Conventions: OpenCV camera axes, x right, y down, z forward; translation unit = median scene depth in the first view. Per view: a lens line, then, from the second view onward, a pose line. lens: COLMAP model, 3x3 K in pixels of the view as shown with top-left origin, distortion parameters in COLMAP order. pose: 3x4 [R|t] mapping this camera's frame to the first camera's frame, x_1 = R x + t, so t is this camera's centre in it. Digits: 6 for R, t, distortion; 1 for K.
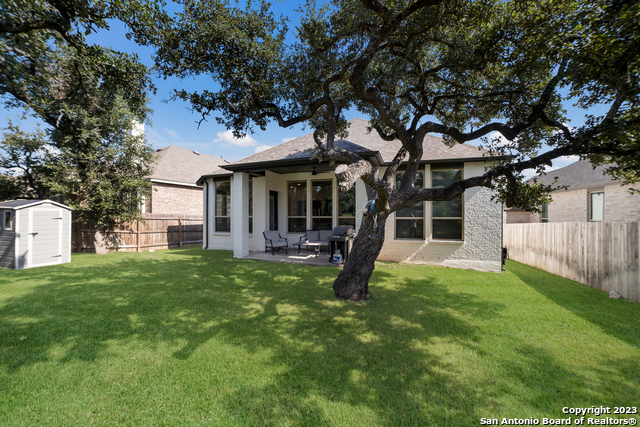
lens RADIAL K [[254.6, 0, 314.0], [0, 254.6, 217.5], [0, 0, 1]] dist [-0.063800, 0.019448]
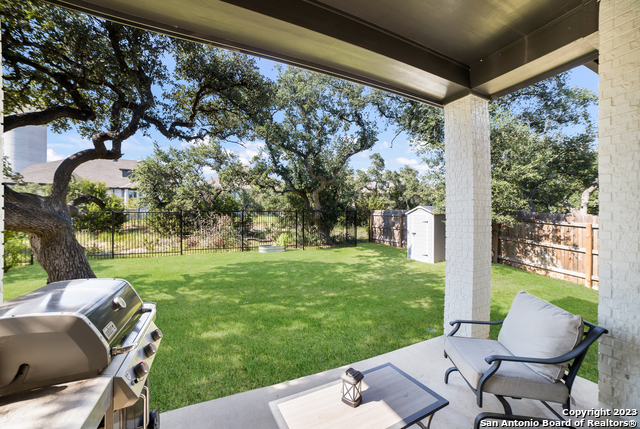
lens RADIAL K [[254.6, 0, 314.0], [0, 254.6, 218.5], [0, 0, 1]] dist [-0.063800, 0.019448]
pose [[-0.674248, -0.009052, -0.738450, 0.142046], [-0.021721, 0.999735, 0.007578, -0.005723], [0.738186, 0.021150, -0.674266, 1.296917]]
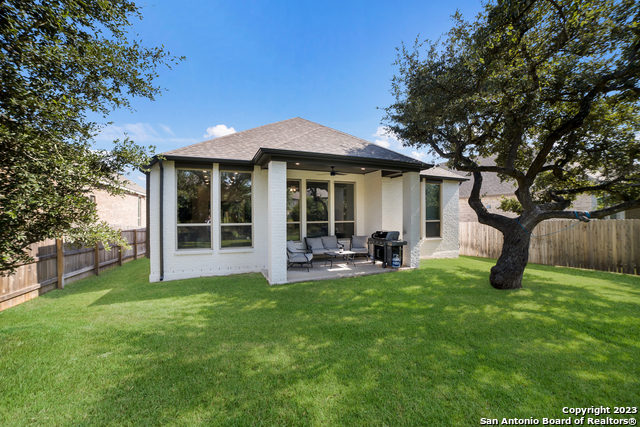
lens RADIAL K [[254.6, 0, 314.0], [0, 254.6, 217.5], [0, 0, 1]] dist [-0.063800, 0.019448]
pose [[0.705395, -0.003805, 0.708804, -0.852812], [0.019198, 0.999721, -0.013738, -0.009616], [-0.708555, 0.023299, 0.705271, 0.526090]]
